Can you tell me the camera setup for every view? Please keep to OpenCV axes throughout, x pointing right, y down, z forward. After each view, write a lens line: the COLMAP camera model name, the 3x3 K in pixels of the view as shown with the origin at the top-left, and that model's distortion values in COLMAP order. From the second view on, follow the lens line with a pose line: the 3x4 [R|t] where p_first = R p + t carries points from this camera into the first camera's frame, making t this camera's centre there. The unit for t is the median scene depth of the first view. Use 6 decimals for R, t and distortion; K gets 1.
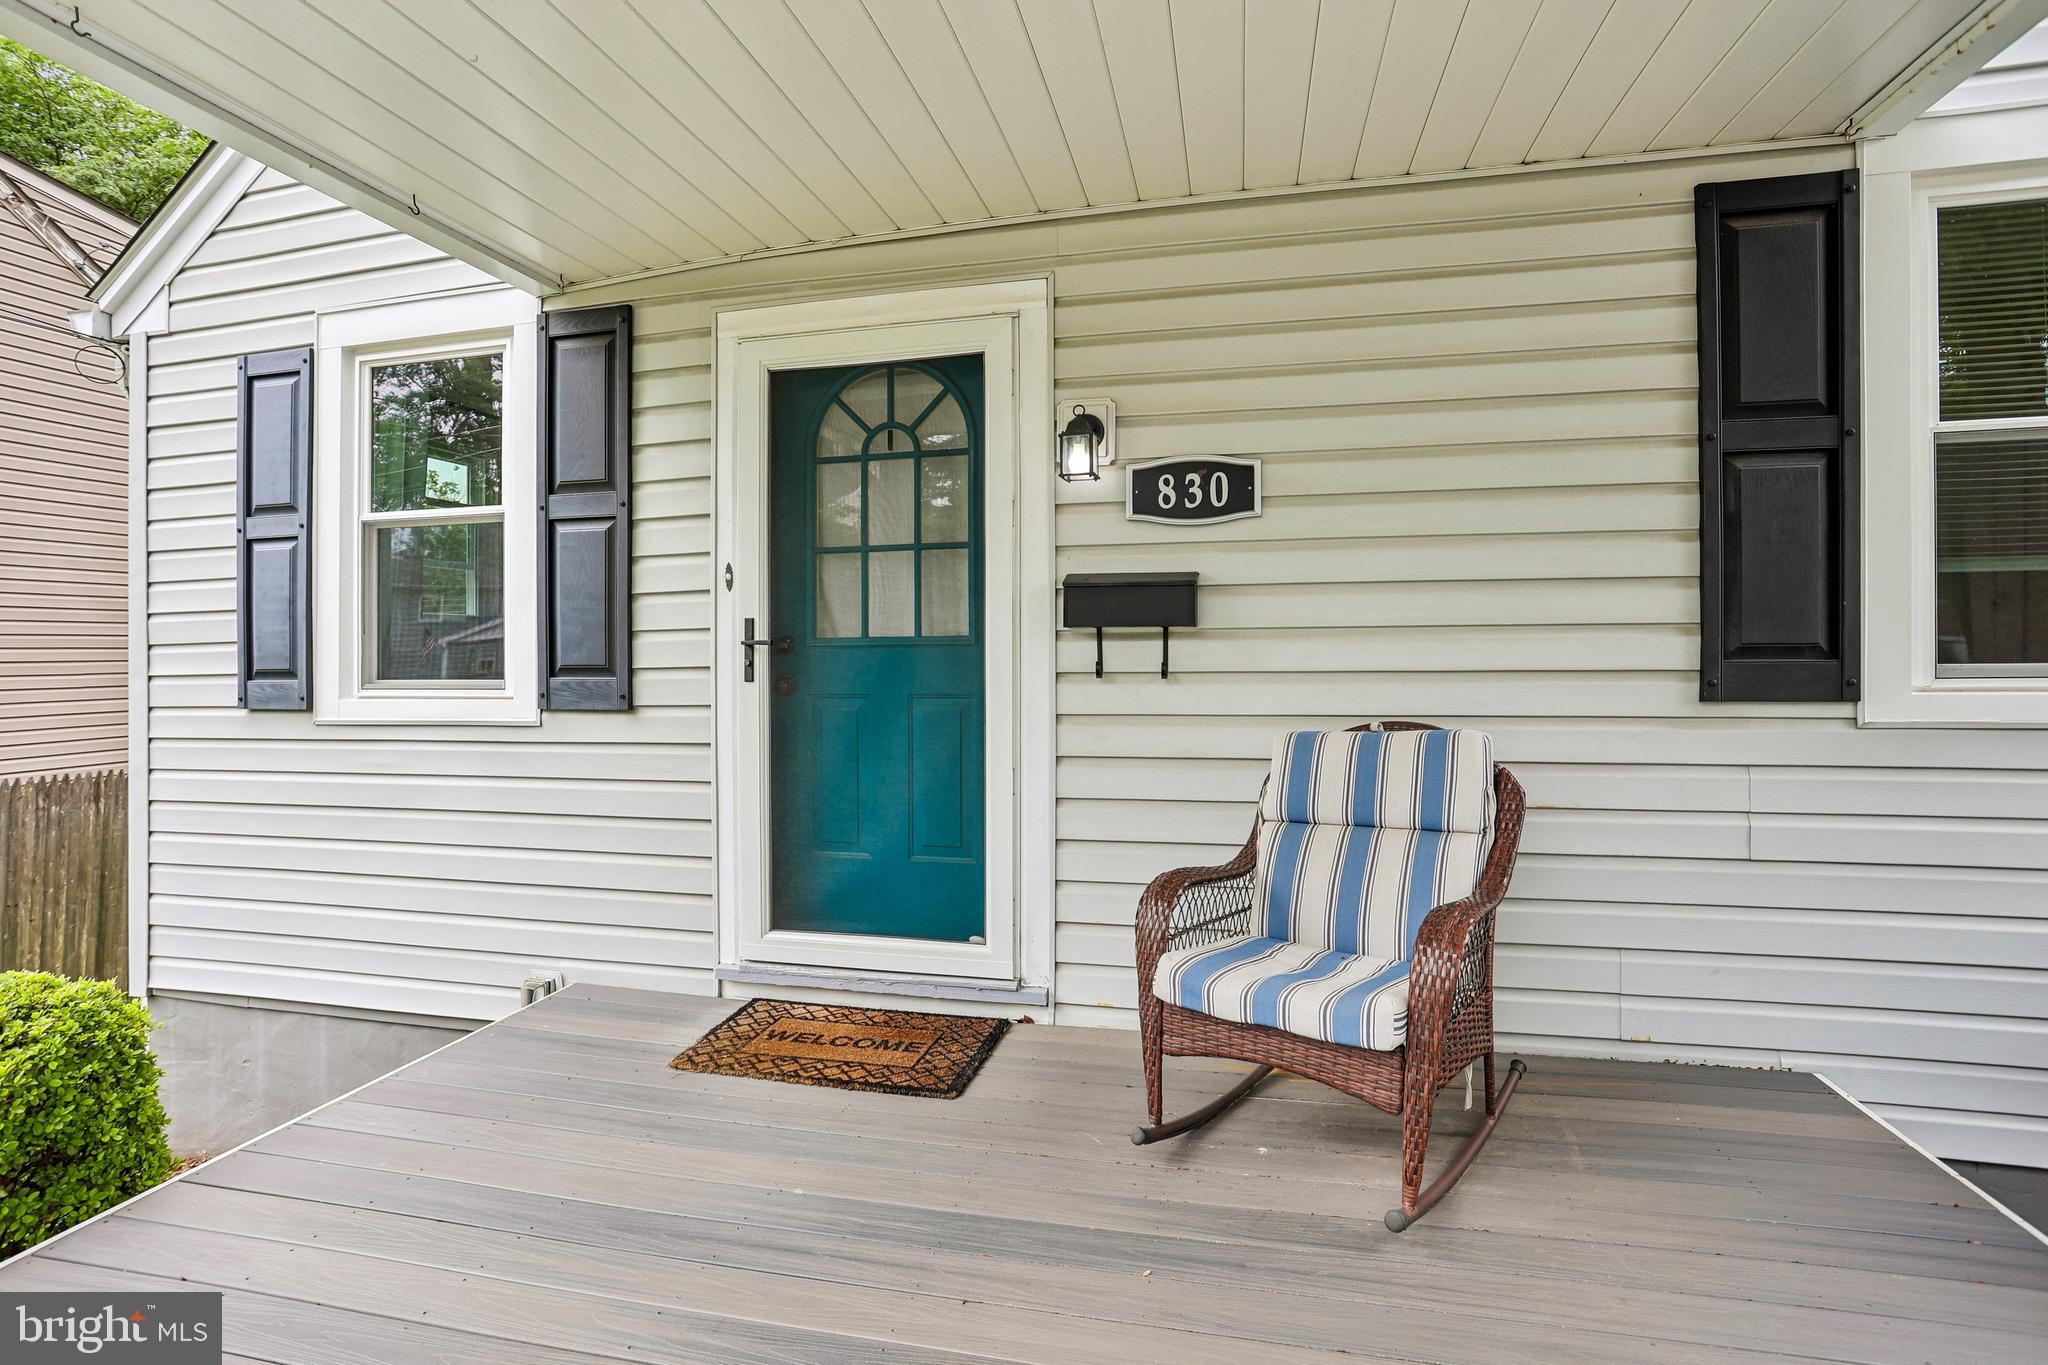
lens RADIAL K [[1015.3, 0, 1019.5], [0, 1015.3, 655.8], [0, 0, 1]] dist [-0.054040, -0.000092]
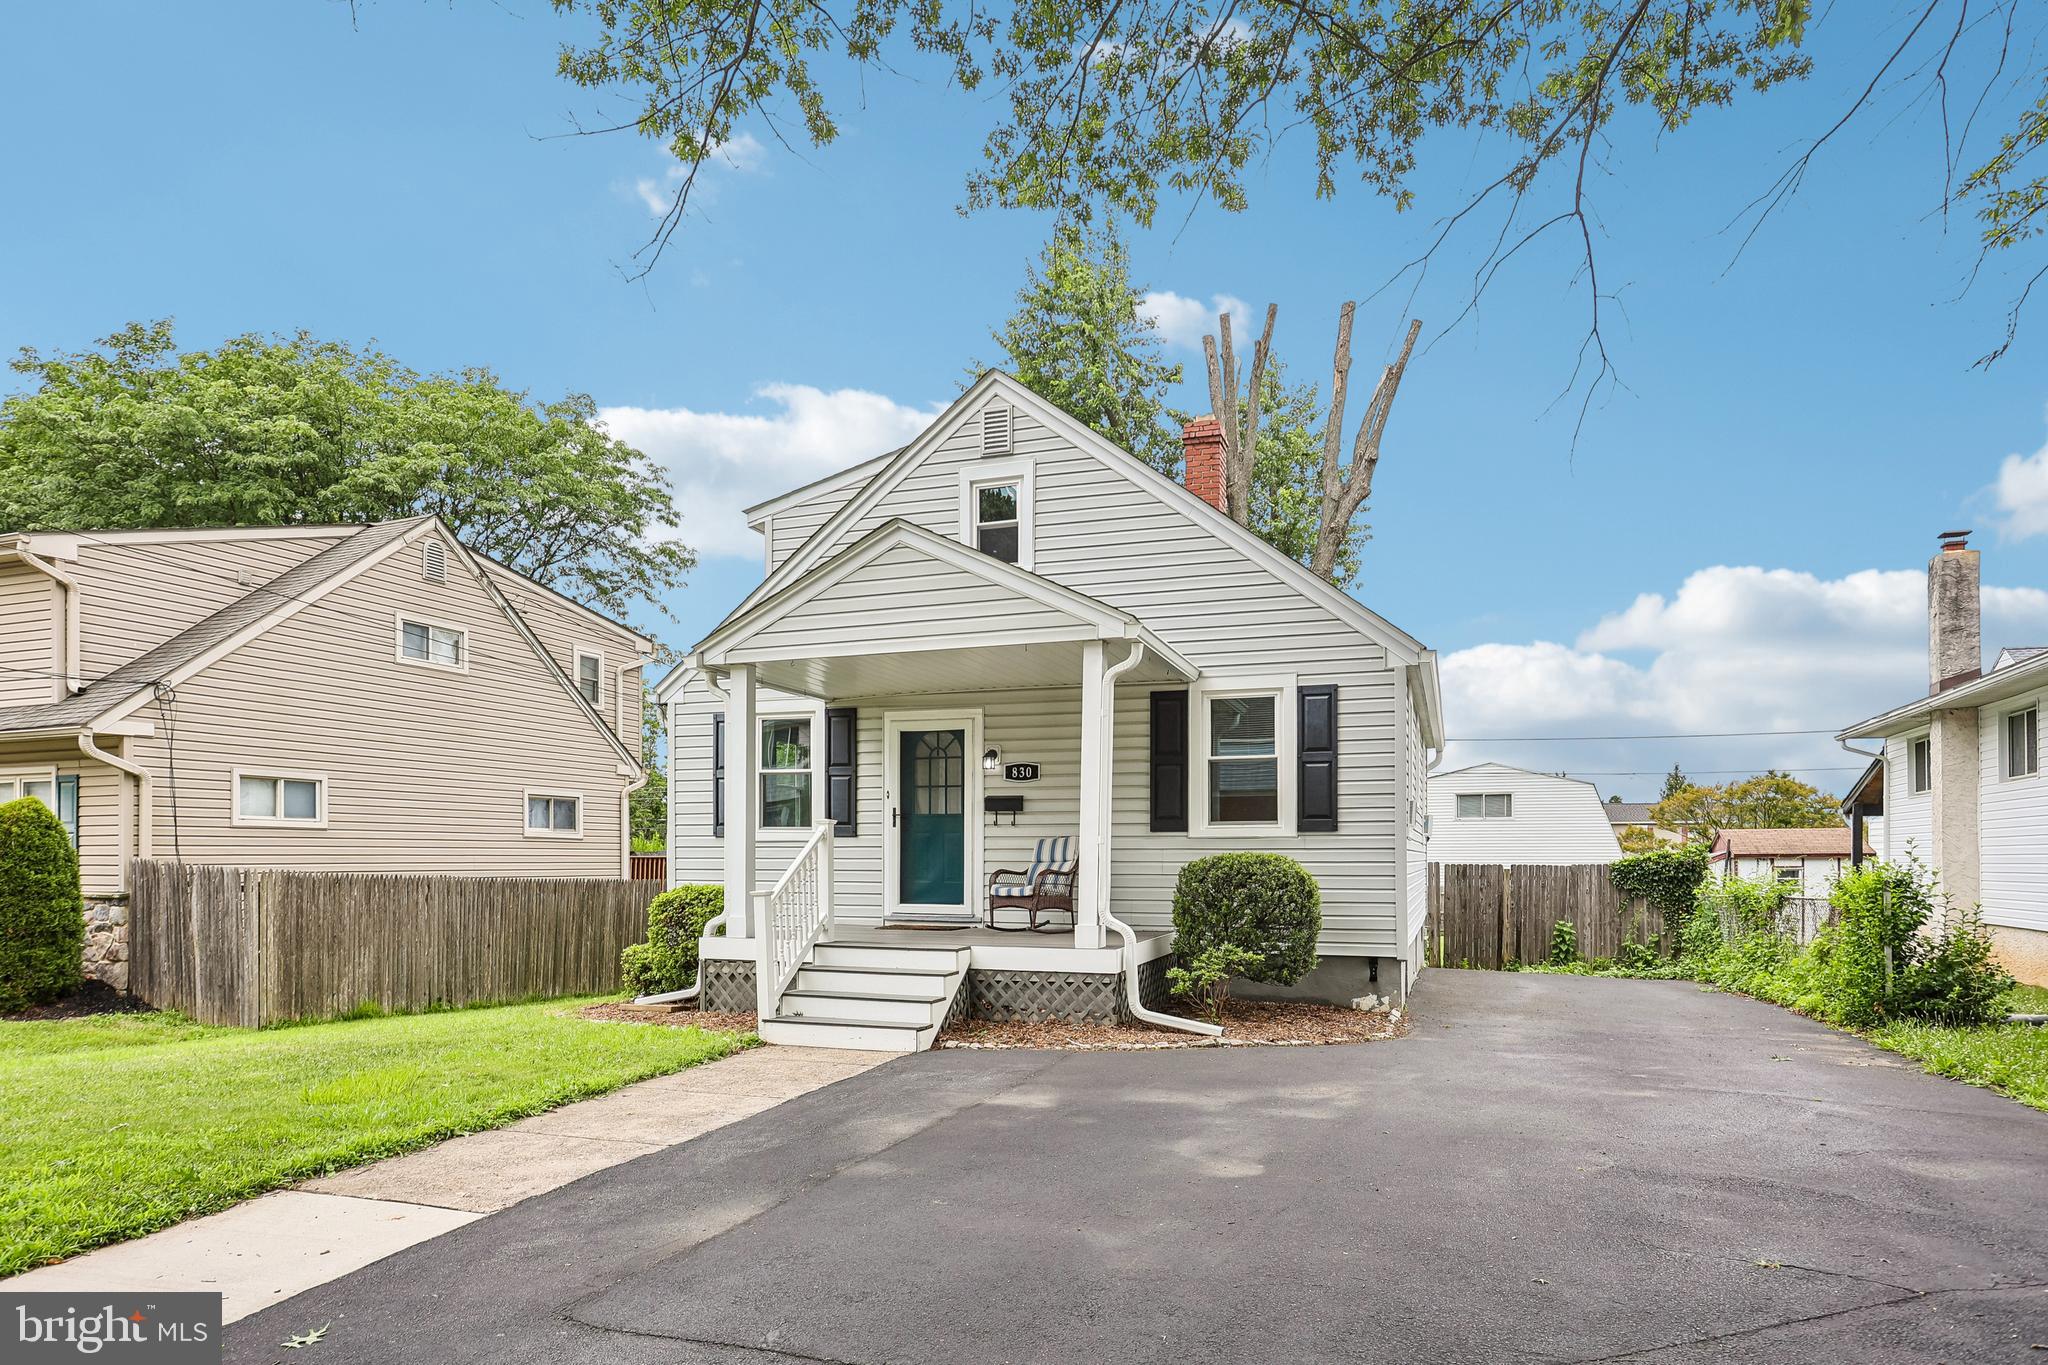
lens RADIAL K [[1233.3, 0, 1028.7], [0, 1233.3, 820.4], [0, 0, 1]] dist [-0.007968, -0.001596]
pose [[0.996212, 0.004649, -0.086828, 0.518779], [-0.005722, 0.999910, -0.012116, 0.050712], [0.086764, 0.012567, 0.996150, -2.972341]]
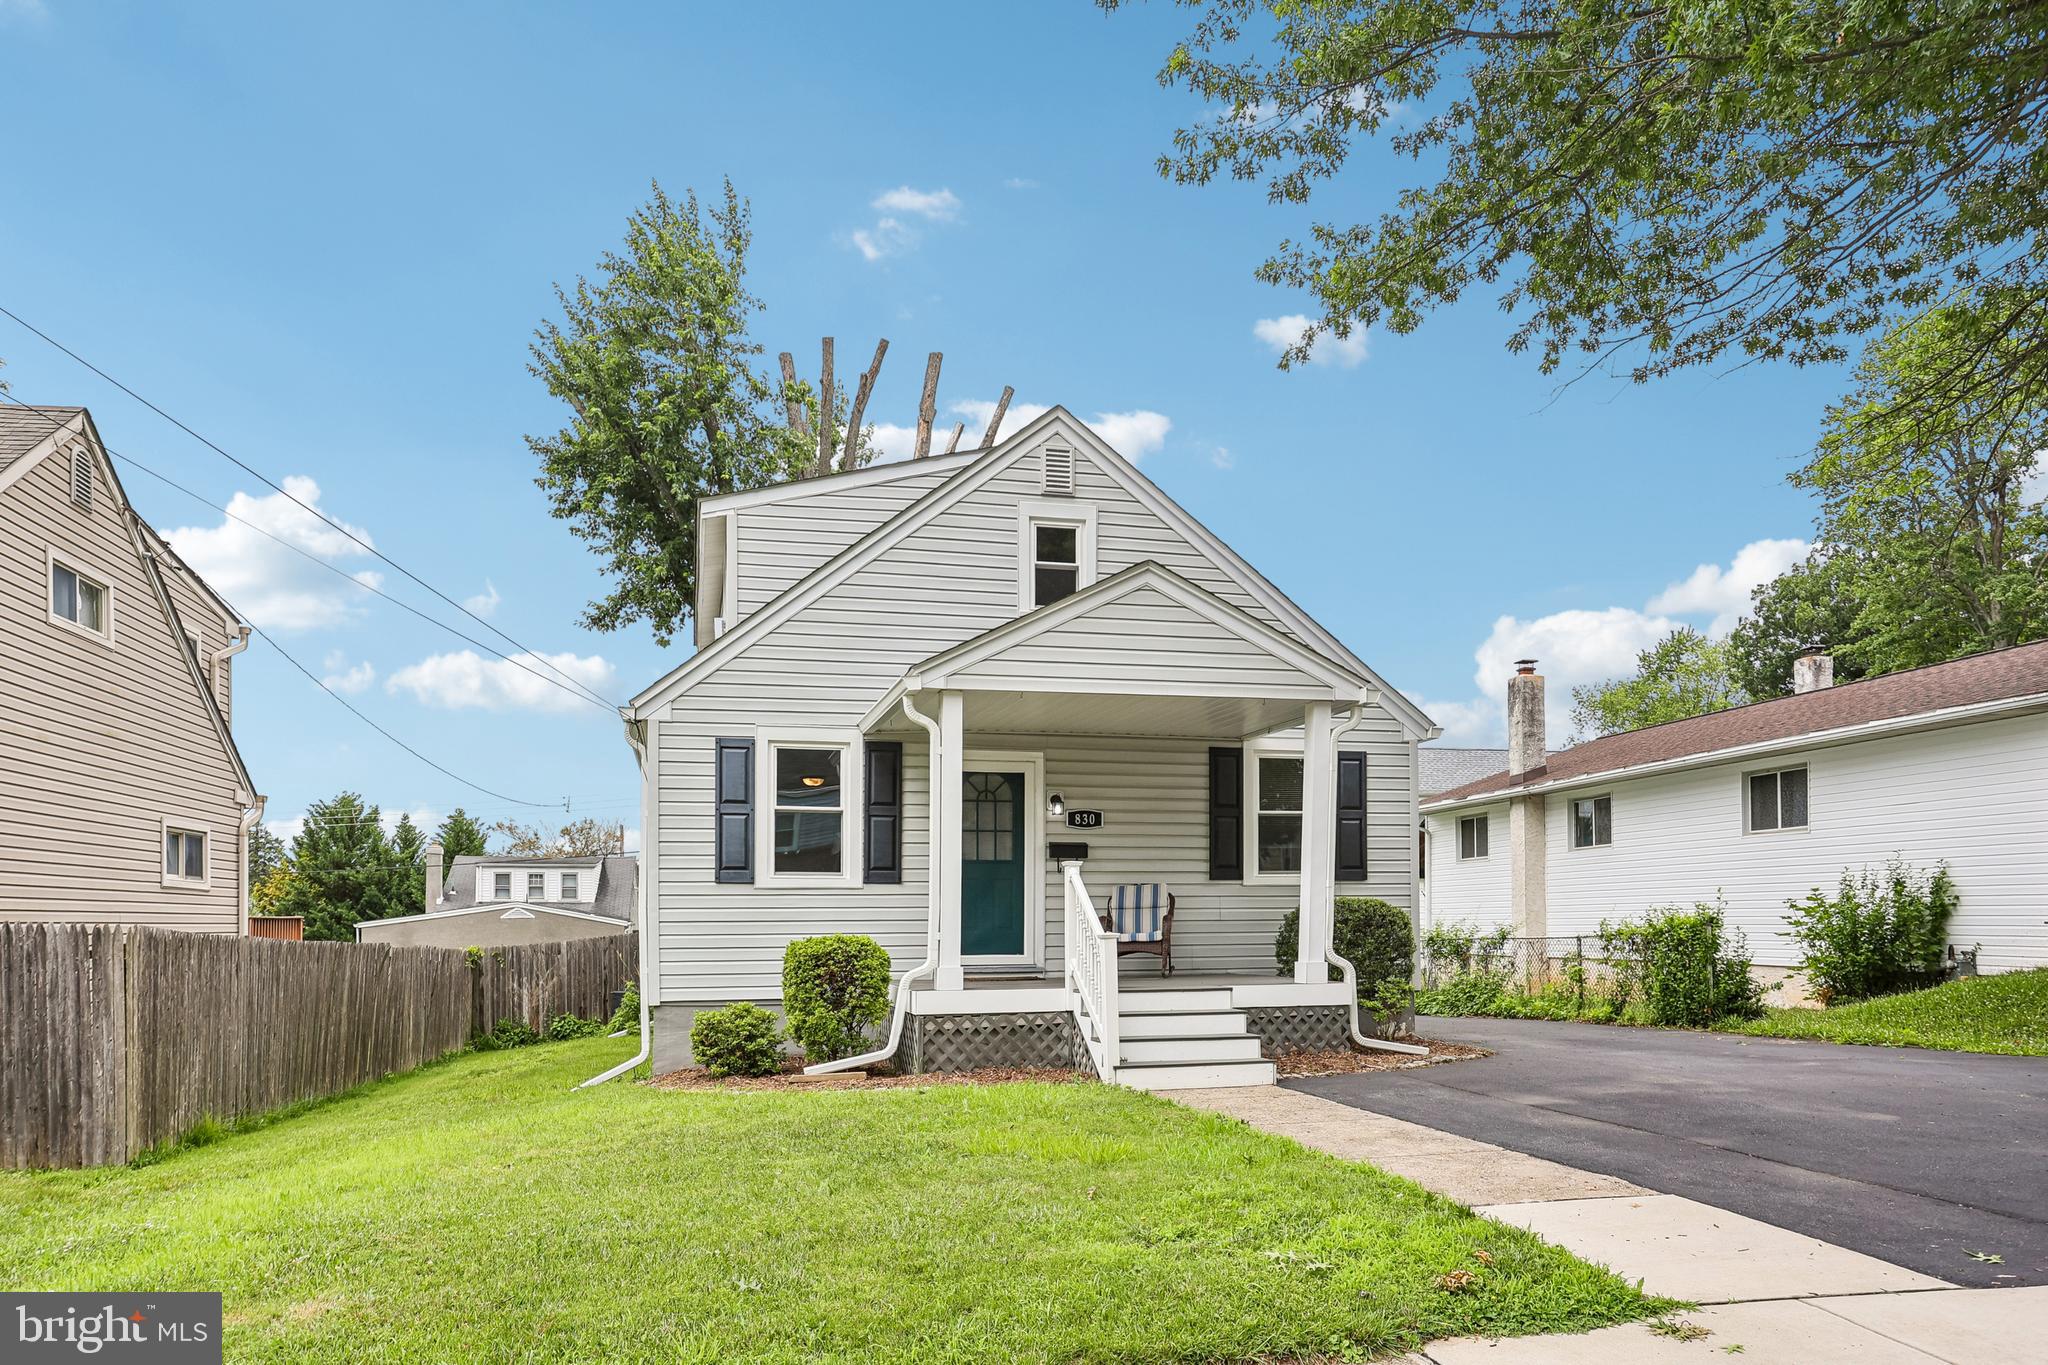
lens RADIAL K [[1365.3, 0, 1025.7], [0, 1365.3, 875.7], [0, 0, 1]] dist [0.006681, 0.000649]
pose [[0.875113, 0.015556, 0.483669, -2.078896], [-0.004766, 0.999712, -0.023530, 0.130447], [-0.483895, 0.018286, 0.874935, -2.745716]]
